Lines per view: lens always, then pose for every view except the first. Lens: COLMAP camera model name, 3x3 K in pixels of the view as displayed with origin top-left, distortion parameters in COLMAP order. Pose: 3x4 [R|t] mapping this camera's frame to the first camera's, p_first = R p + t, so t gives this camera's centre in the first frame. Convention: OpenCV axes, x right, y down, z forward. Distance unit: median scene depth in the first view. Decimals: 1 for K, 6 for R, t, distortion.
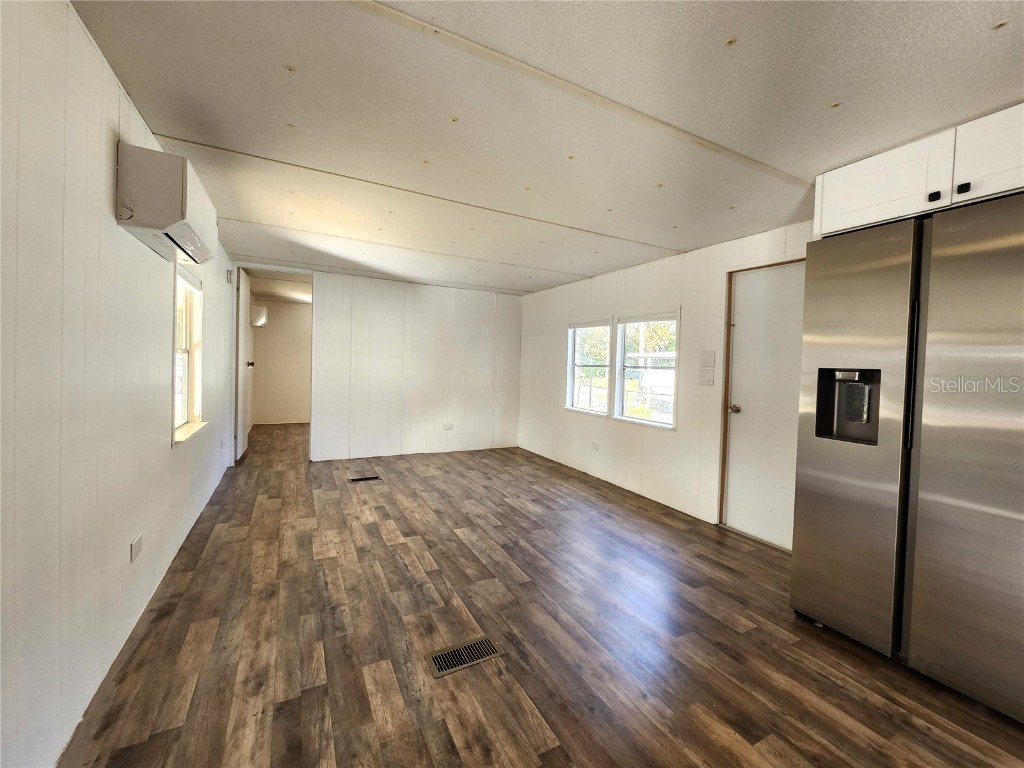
lens RADIAL K [[419.2, 0, 515.8], [0, 419.2, 376.2], [0, 0, 1]] dist [-0.004561, -0.000282]
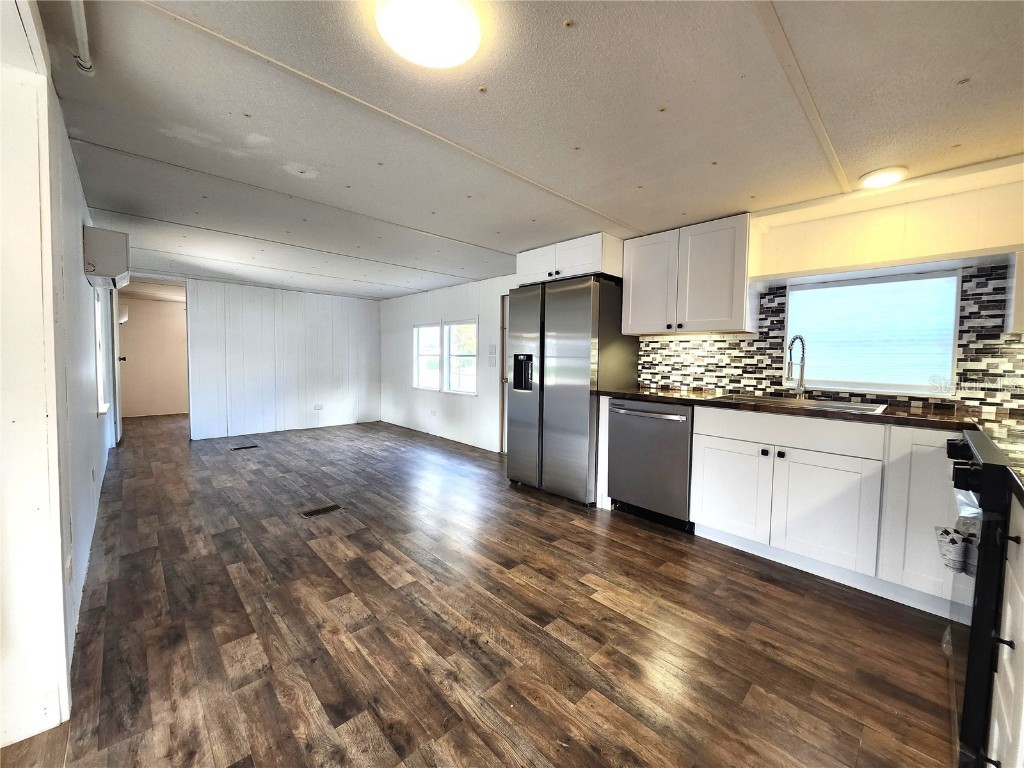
lens RADIAL K [[401.7, 0, 522.4], [0, 401.7, 378.1], [0, 0, 1]] dist [-0.010145, 0.000204]
pose [[0.956489, -0.032622, 0.289938, 0.171971], [0.024198, 0.999176, 0.032595, 0.027651], [-0.290763, -0.024161, 0.956490, -0.700676]]
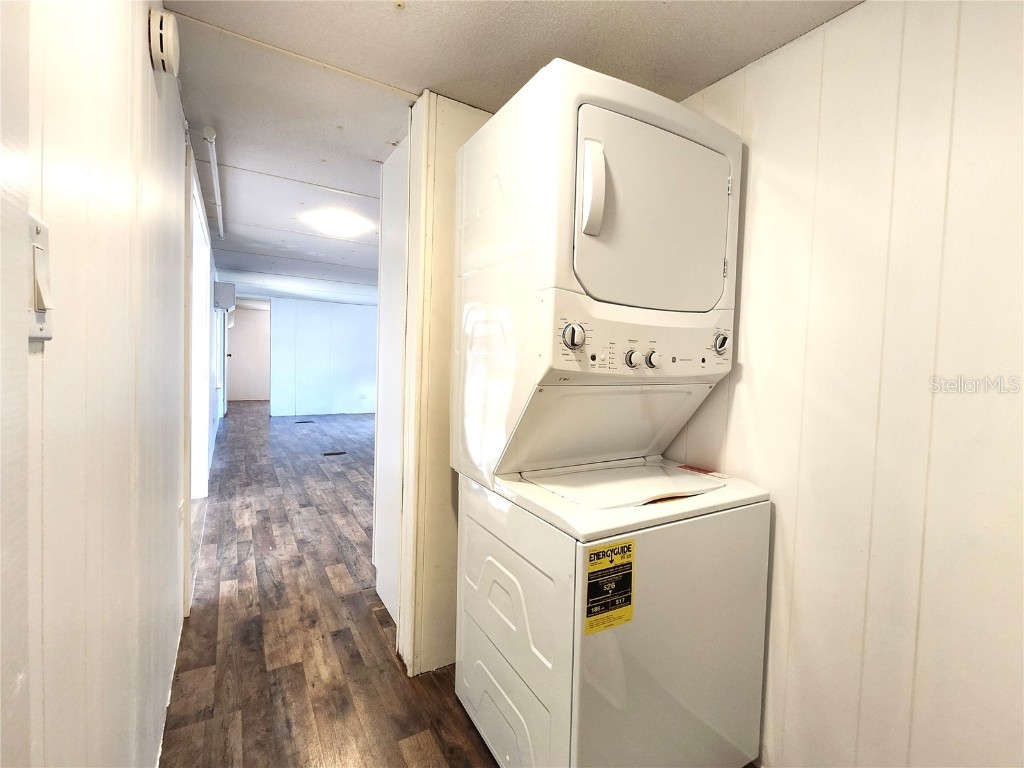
lens RADIAL K [[480.8, 0, 512.0], [0, 480.8, 384.0], [0, 0, 1]] dist [-0.000813, -0.000337]
pose [[0.999188, -0.005055, 0.039974, 0.706174], [0.004075, 0.999690, 0.024564, 0.081113], [-0.040086, -0.024381, 0.998899, -1.713382]]
